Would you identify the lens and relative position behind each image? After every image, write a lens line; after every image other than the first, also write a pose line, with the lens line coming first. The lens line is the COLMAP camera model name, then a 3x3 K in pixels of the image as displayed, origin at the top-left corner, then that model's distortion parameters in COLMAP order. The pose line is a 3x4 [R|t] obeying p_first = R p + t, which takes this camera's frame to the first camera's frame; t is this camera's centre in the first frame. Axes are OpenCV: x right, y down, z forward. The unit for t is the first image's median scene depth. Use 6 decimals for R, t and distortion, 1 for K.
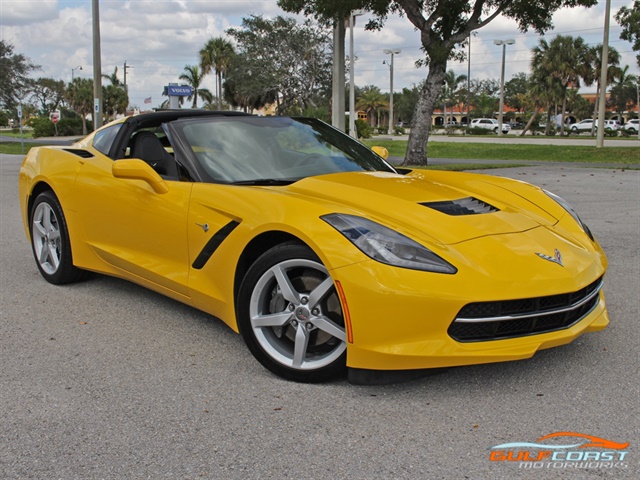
lens RADIAL K [[798.9, 0, 322.0], [0, 798.9, 241.0], [0, 0, 1]] dist [-0.106329, 0.060086]
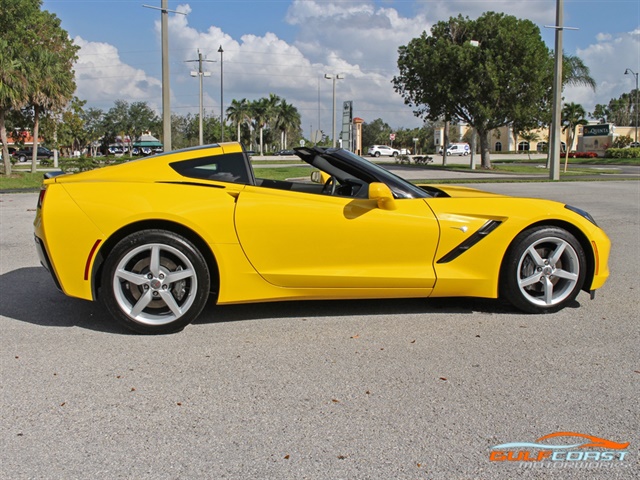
lens RADIAL K [[675.3, 0, 320.2], [0, 675.3, 239.5], [0, 0, 1]] dist [-0.130782, 0.102071]
pose [[0.485774, -0.114658, 0.866532, -0.920912], [0.133000, 0.989512, 0.056372, -0.071394], [-0.863907, 0.087865, 0.495929, 0.476478]]
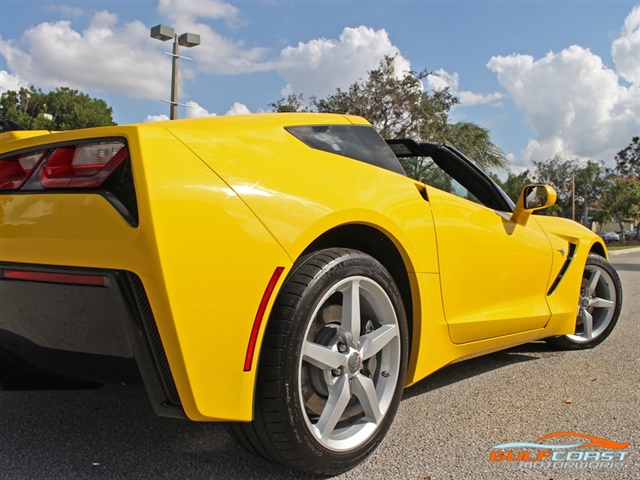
lens RADIAL K [[632.5, 0, 318.8], [0, 632.5, 241.3], [0, 0, 1]] dist [-0.128136, 0.087300]
pose [[-0.206348, -0.008068, 0.978445, -0.678668], [0.134295, 0.990269, 0.036488, -0.082292], [-0.969219, 0.138930, -0.203257, 1.107908]]
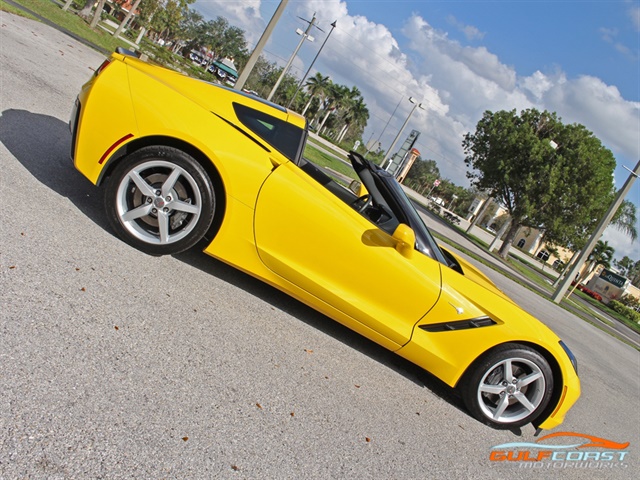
lens RADIAL K [[658.7, 0, 320.9], [0, 658.7, 241.3], [0, 0, 1]] dist [-0.119618, 0.052746]
pose [[0.482856, 0.134346, 0.865333, -0.893361], [-0.381186, 0.921876, 0.069577, -0.082612], [-0.788382, -0.363449, 0.496345, 0.503028]]
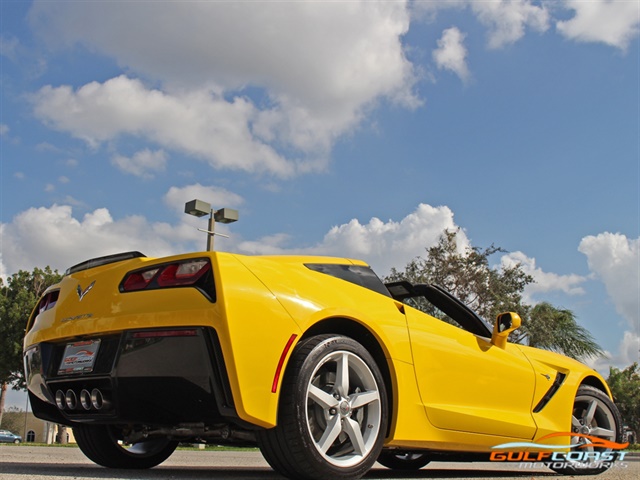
lens RADIAL K [[777.1, 0, 320.9], [0, 777.1, 239.9], [0, 0, 1]] dist [-0.071047, 0.009886]
pose [[-0.134695, 0.266726, 0.954314, -0.992789], [0.131570, 0.959377, -0.249571, 0.021894], [-0.982113, 0.091943, -0.164316, 1.140504]]
